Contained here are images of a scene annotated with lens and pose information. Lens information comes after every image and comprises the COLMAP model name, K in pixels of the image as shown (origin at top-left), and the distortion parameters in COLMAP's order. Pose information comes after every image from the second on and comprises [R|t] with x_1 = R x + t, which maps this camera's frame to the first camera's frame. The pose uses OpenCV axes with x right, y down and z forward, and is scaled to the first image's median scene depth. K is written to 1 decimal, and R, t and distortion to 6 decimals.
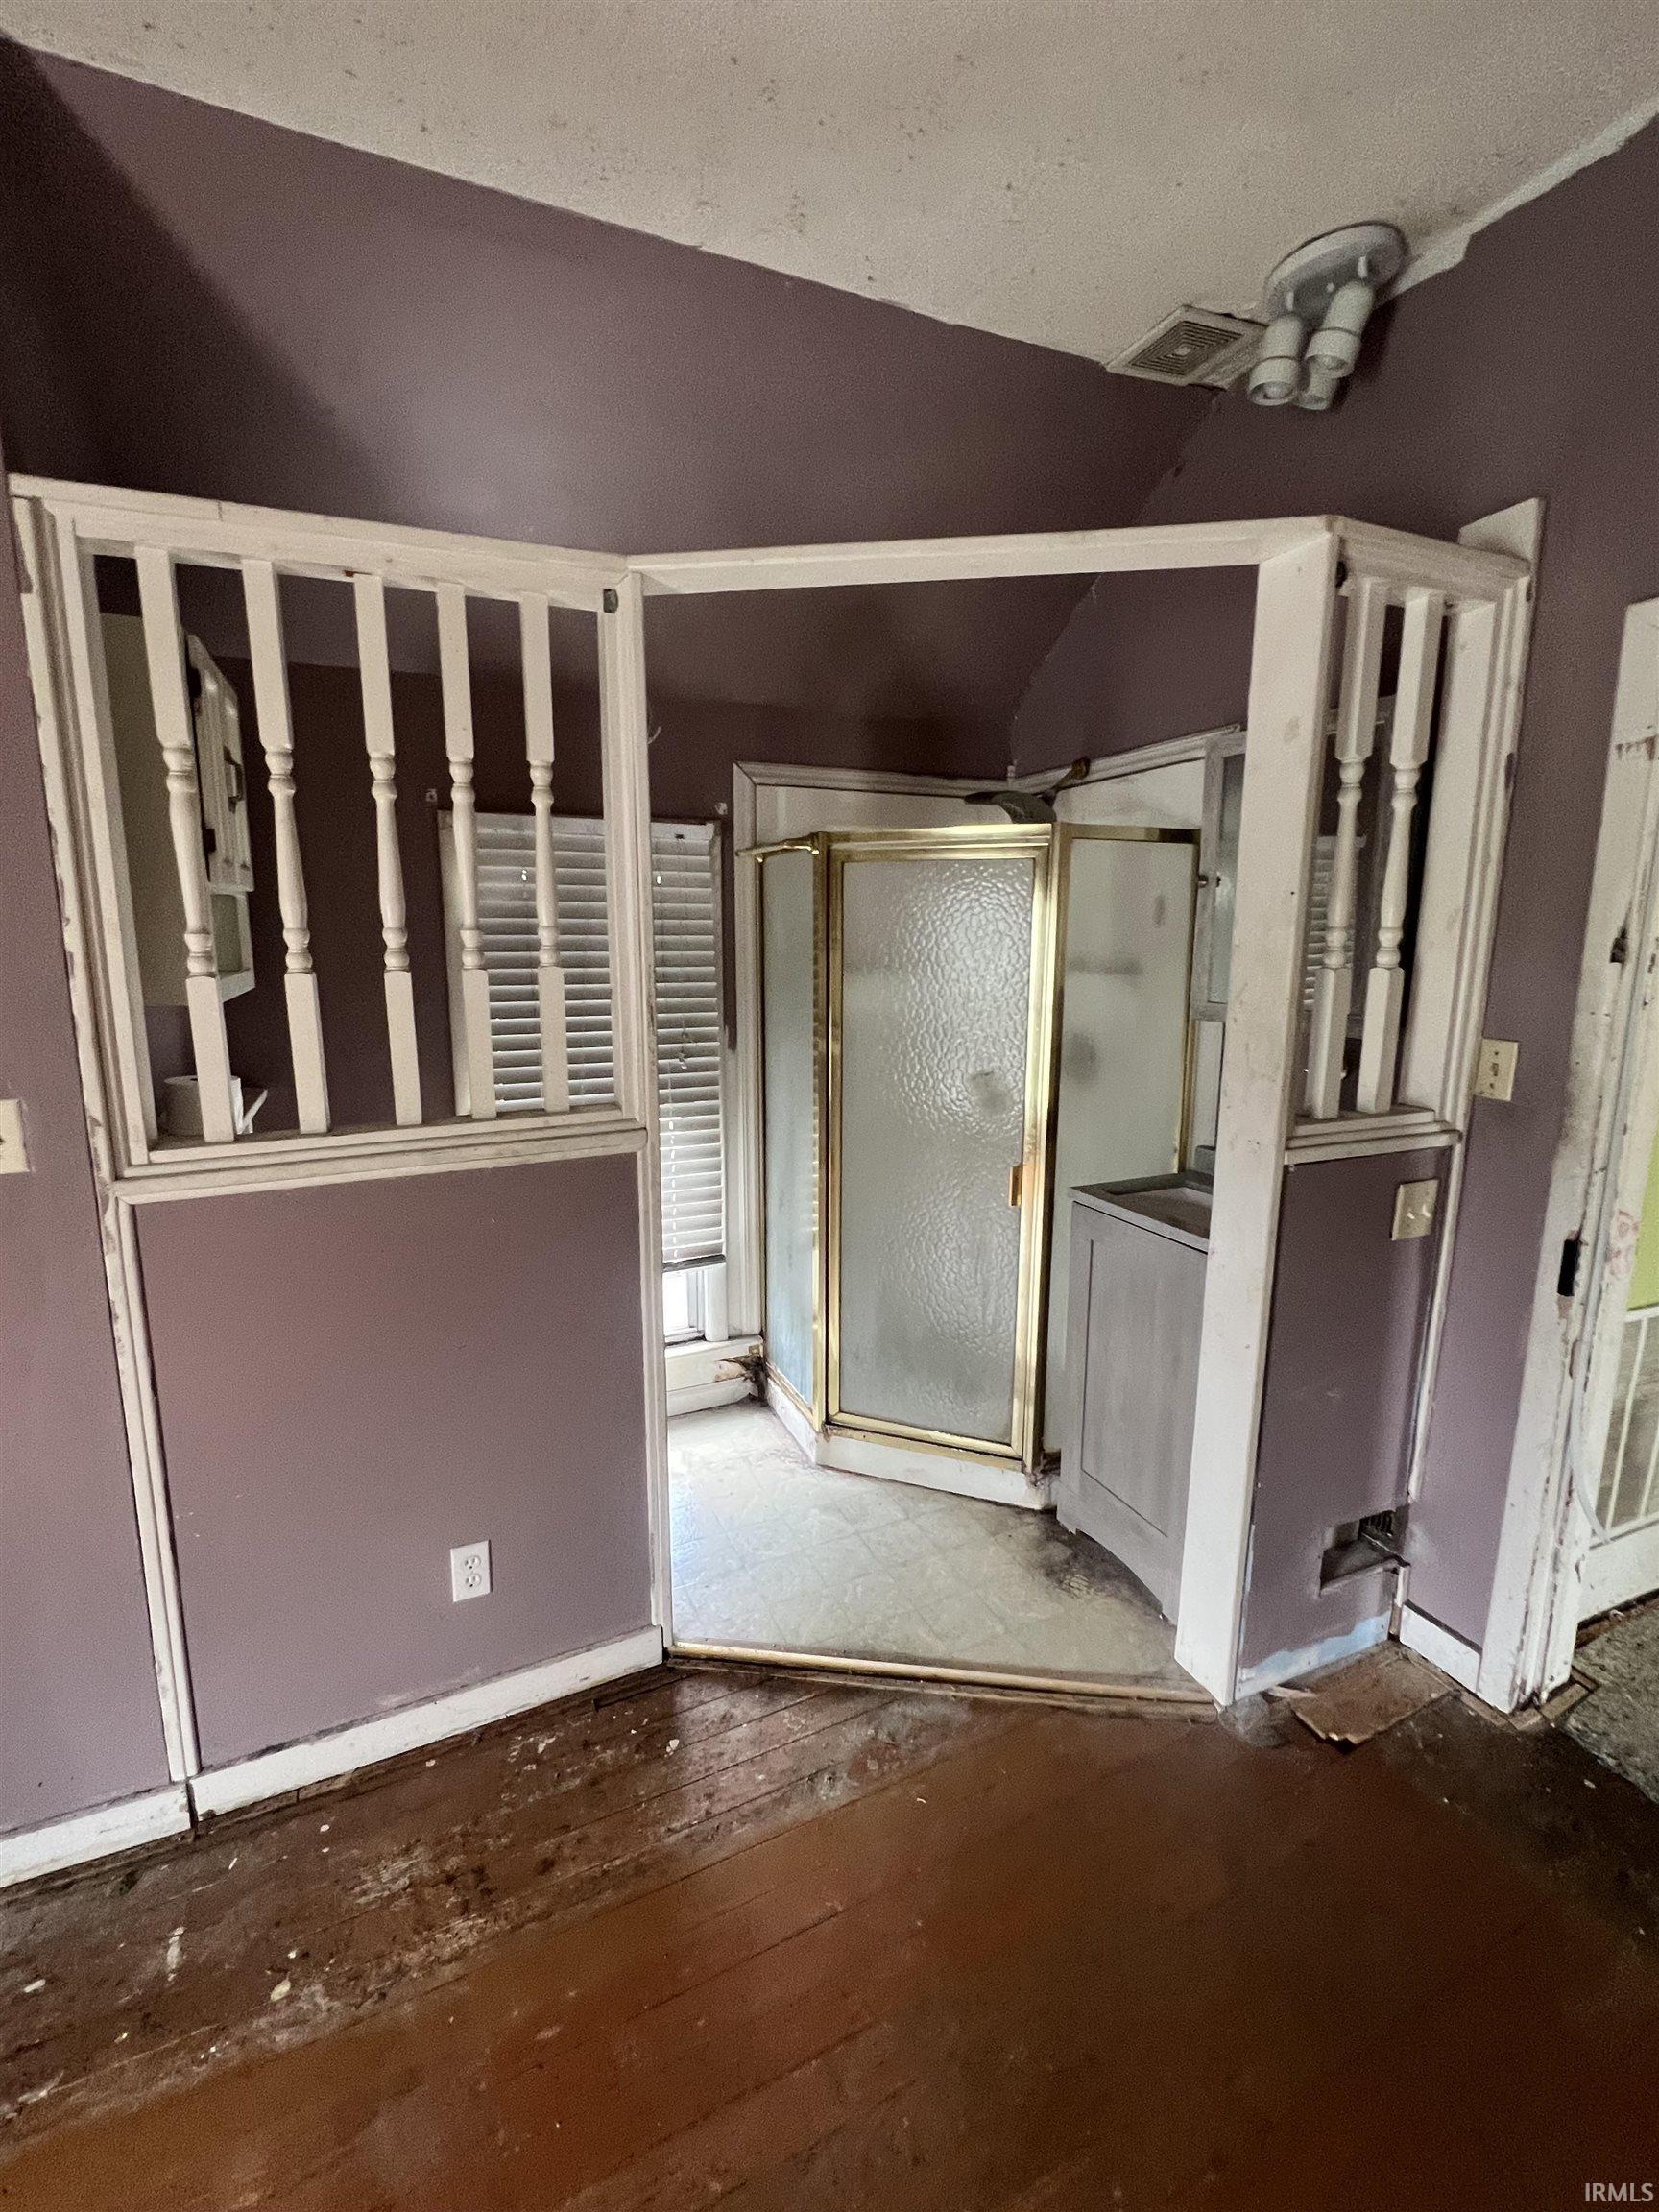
lens RADIAL K [[953.9, 0, 824.7], [0, 953.9, 1099.5], [0, 0, 1]] dist [0.001509, -0.000663]
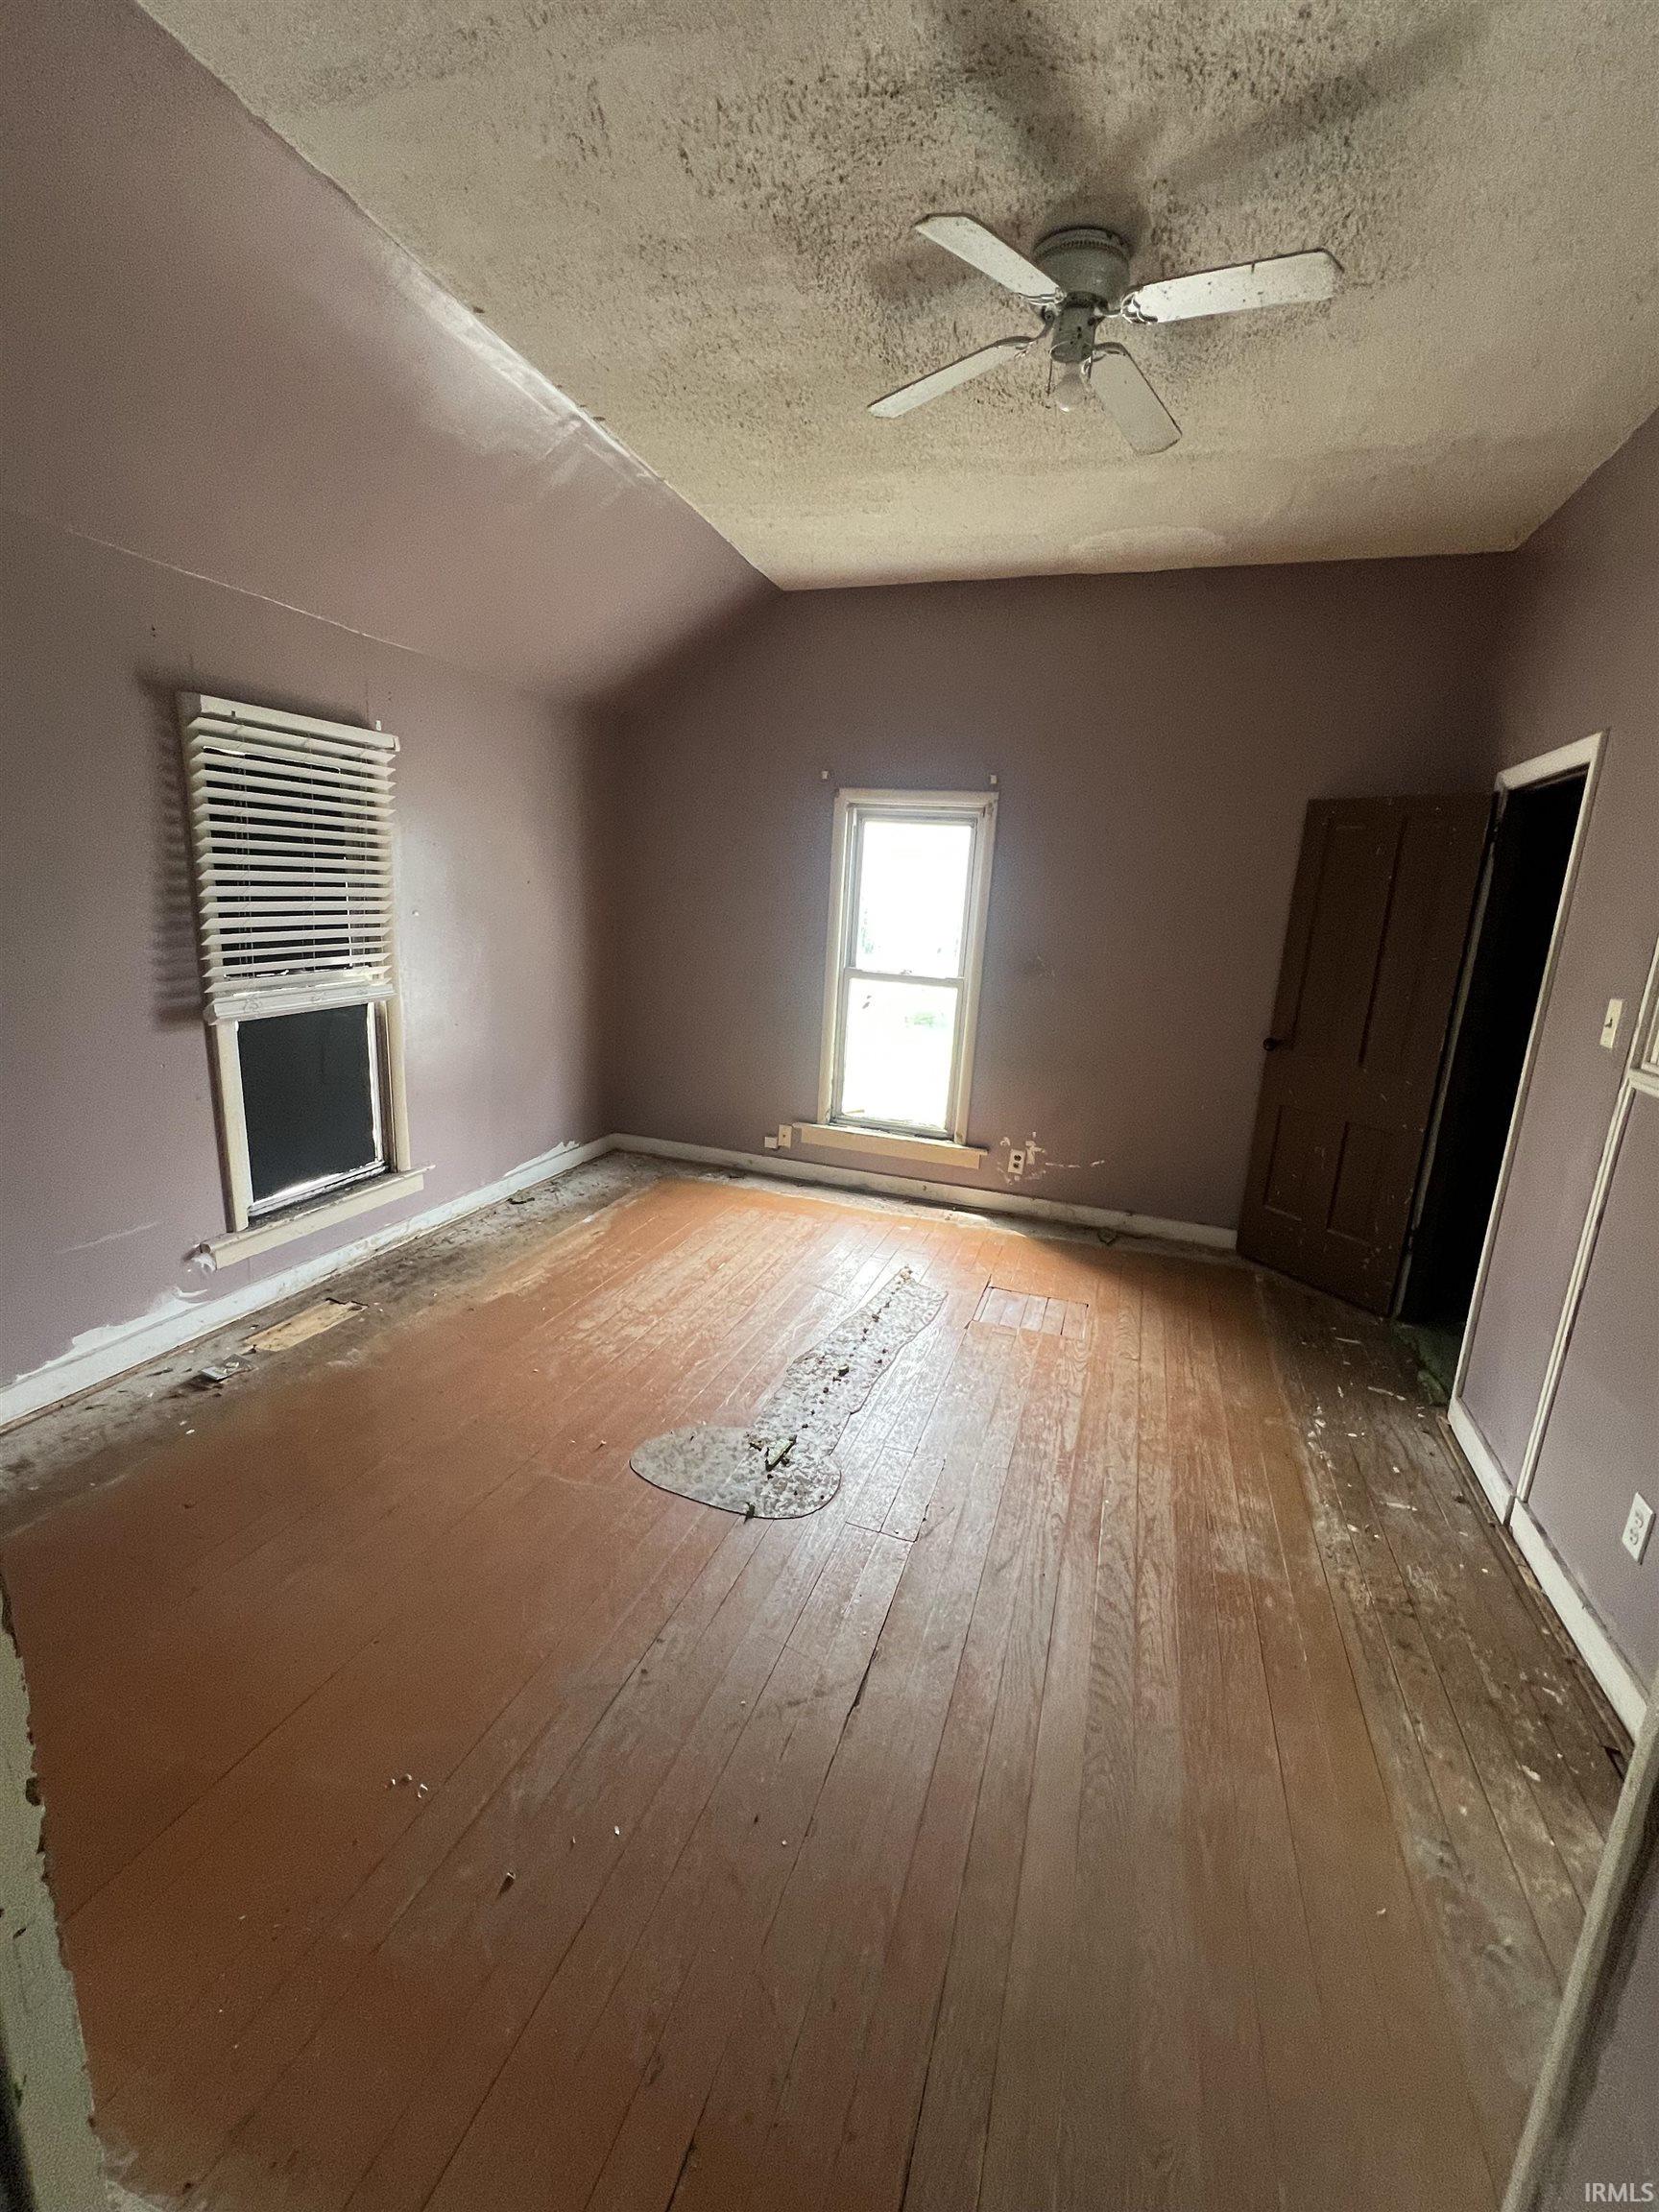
lens RADIAL K [[953.9, 0, 828.0], [0, 953.9, 1105.2], [0, 0, 1]] dist [0.001509, -0.000663]
pose [[-0.681233, 0.139021, -0.718745, 1.008971], [-0.174504, 0.922664, 0.343860, -0.131975], [0.710964, 0.359672, -0.604289, 0.975635]]
